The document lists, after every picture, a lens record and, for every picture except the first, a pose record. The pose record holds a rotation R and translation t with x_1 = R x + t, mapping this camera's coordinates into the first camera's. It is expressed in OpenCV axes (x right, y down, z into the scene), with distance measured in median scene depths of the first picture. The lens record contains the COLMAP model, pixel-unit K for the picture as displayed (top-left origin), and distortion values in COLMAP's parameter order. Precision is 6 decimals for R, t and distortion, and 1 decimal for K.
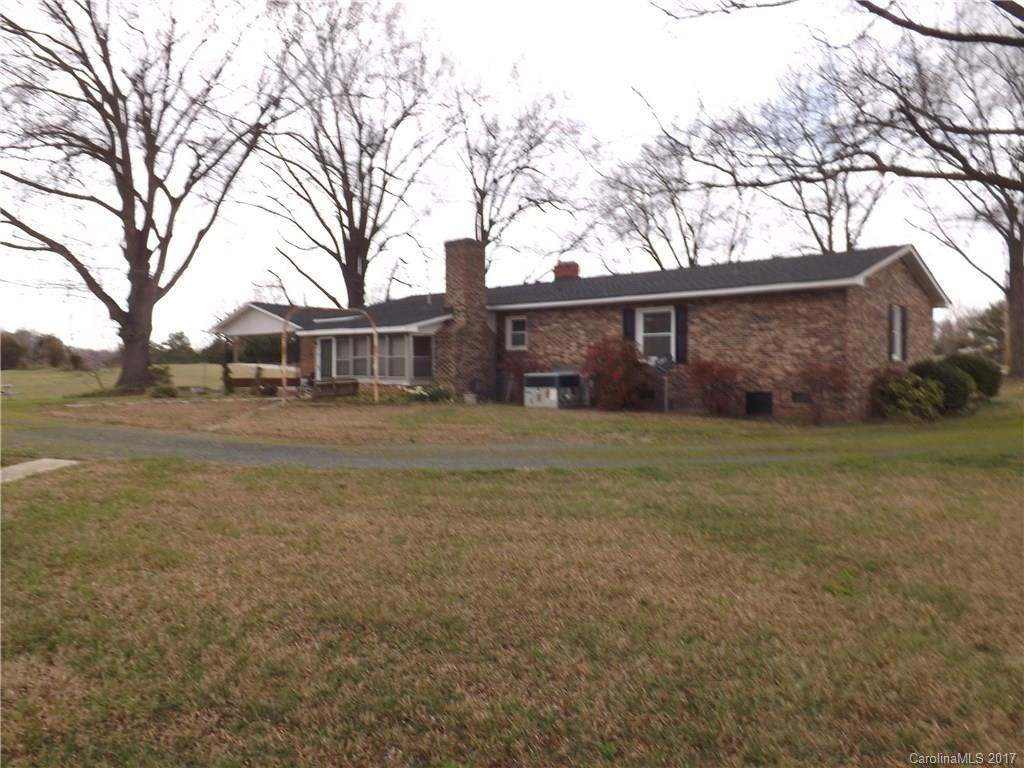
lens RADIAL K [[742.9, 0, 512.0], [0, 742.9, 384.0], [0, 0, 1]] dist [-0.056722, 0.012292]
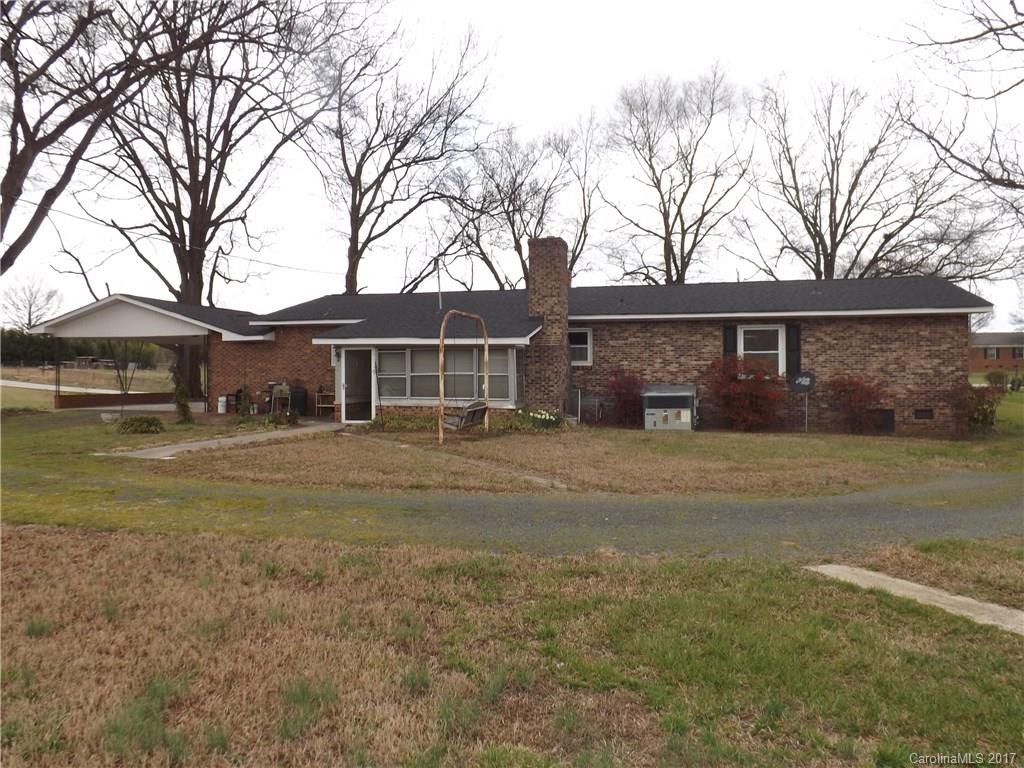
lens RADIAL K [[742.9, 0, 512.0], [0, 742.9, 384.0], [0, 0, 1]] dist [-0.056722, 0.012292]
pose [[0.887960, -0.006014, 0.459882, -0.546593], [0.010245, 0.999925, -0.006706, -0.021241], [-0.459807, 0.010666, 0.887955, 0.278460]]
